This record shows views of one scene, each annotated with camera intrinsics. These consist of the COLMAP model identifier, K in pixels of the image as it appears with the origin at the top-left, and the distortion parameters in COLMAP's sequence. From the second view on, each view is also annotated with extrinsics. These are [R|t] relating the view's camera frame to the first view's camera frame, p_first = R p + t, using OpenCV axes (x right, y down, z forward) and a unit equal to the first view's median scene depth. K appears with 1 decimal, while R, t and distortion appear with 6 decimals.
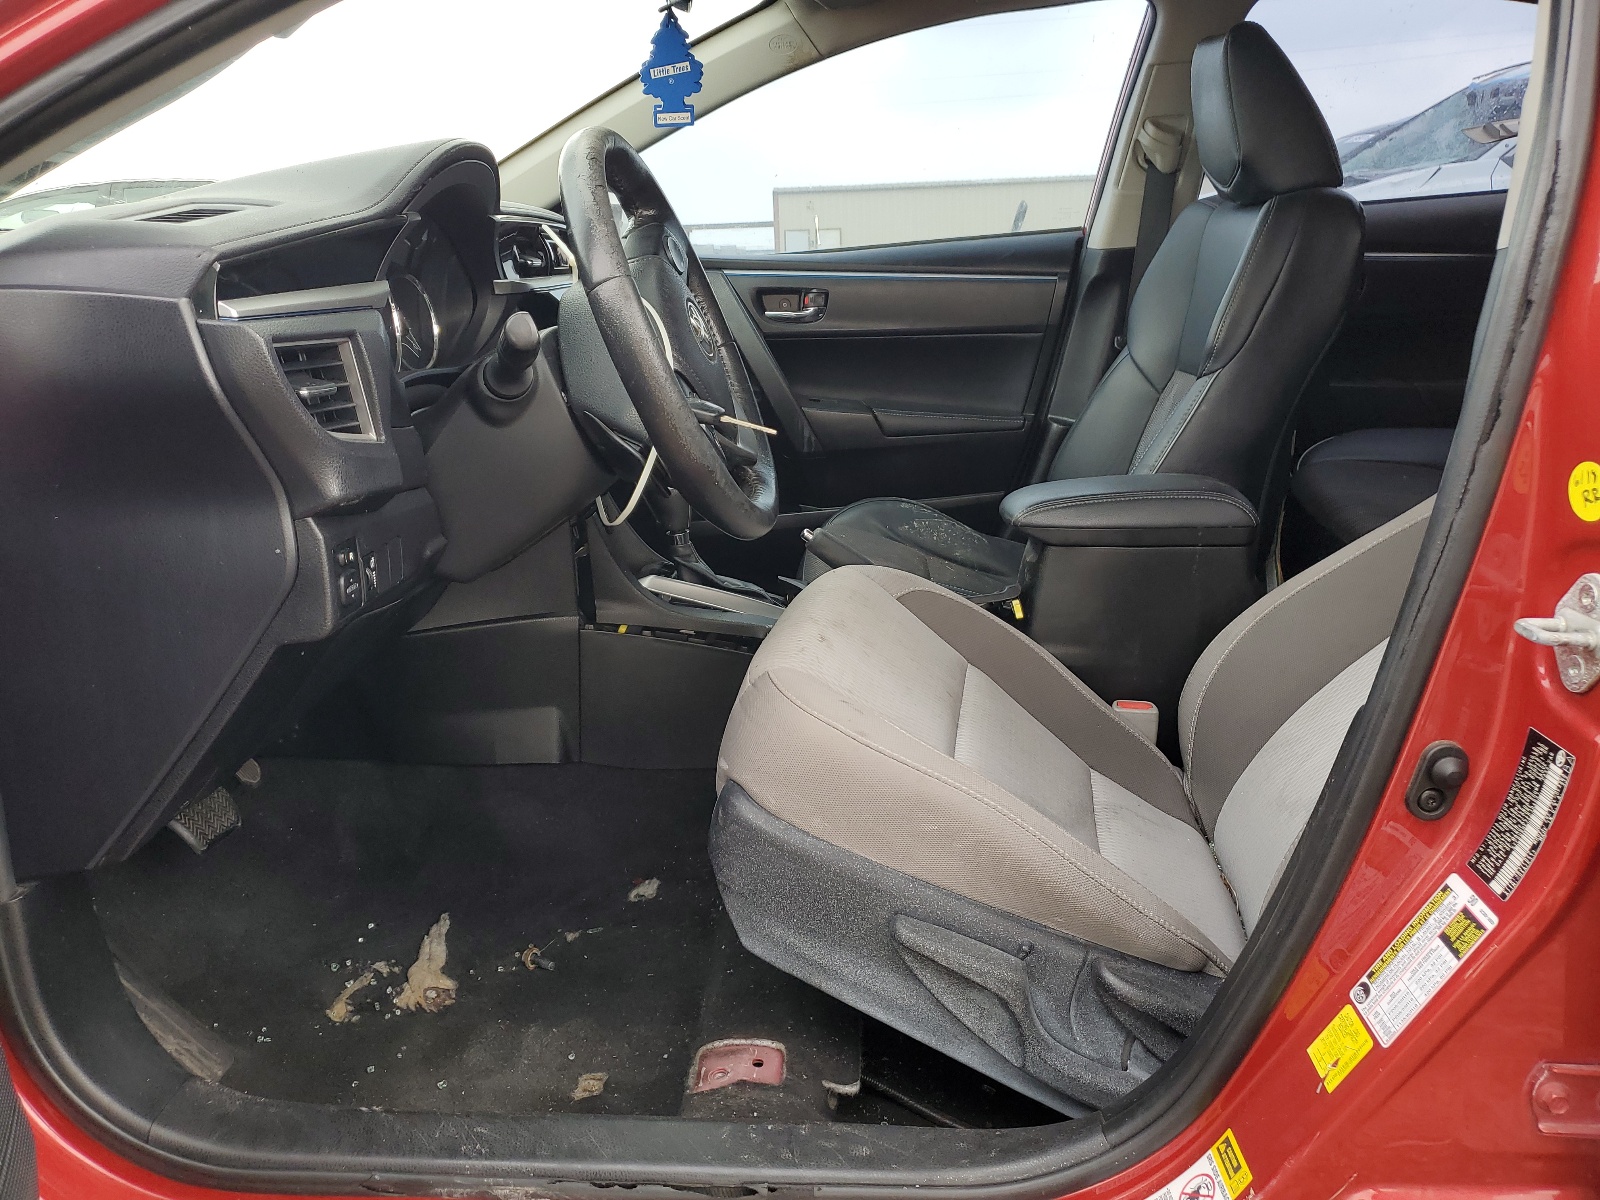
lens RADIAL K [[1210.3, 0, 799.9], [0, 1210.3, 592.3], [0, 0, 1]] dist [0.001188, -0.001776]
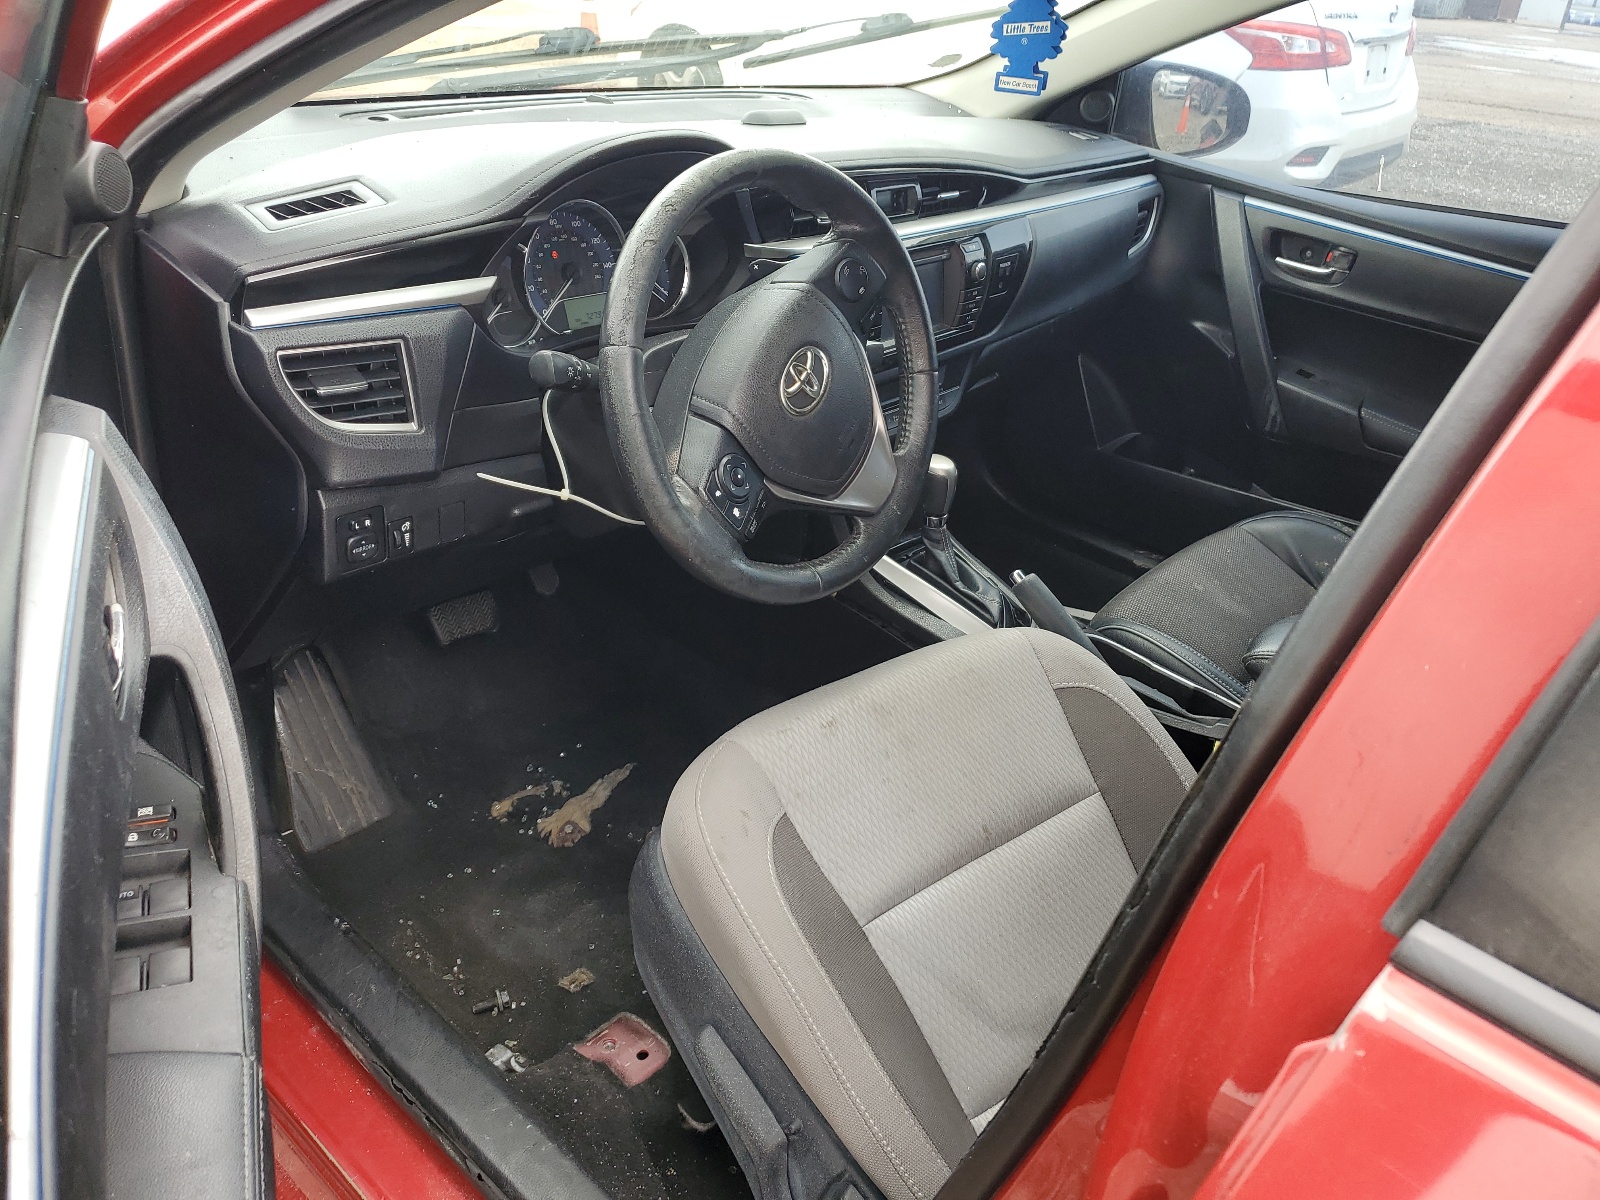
lens RADIAL K [[1210.3, 0, 804.3], [0, 1210.3, 607.4], [0, 0, 1]] dist [0.001188, -0.001776]
pose [[0.788629, 0.390588, -0.474874, 0.339650], [-0.282534, 0.916149, 0.284333, -0.255744], [0.546113, -0.090066, 0.832856, 0.160975]]
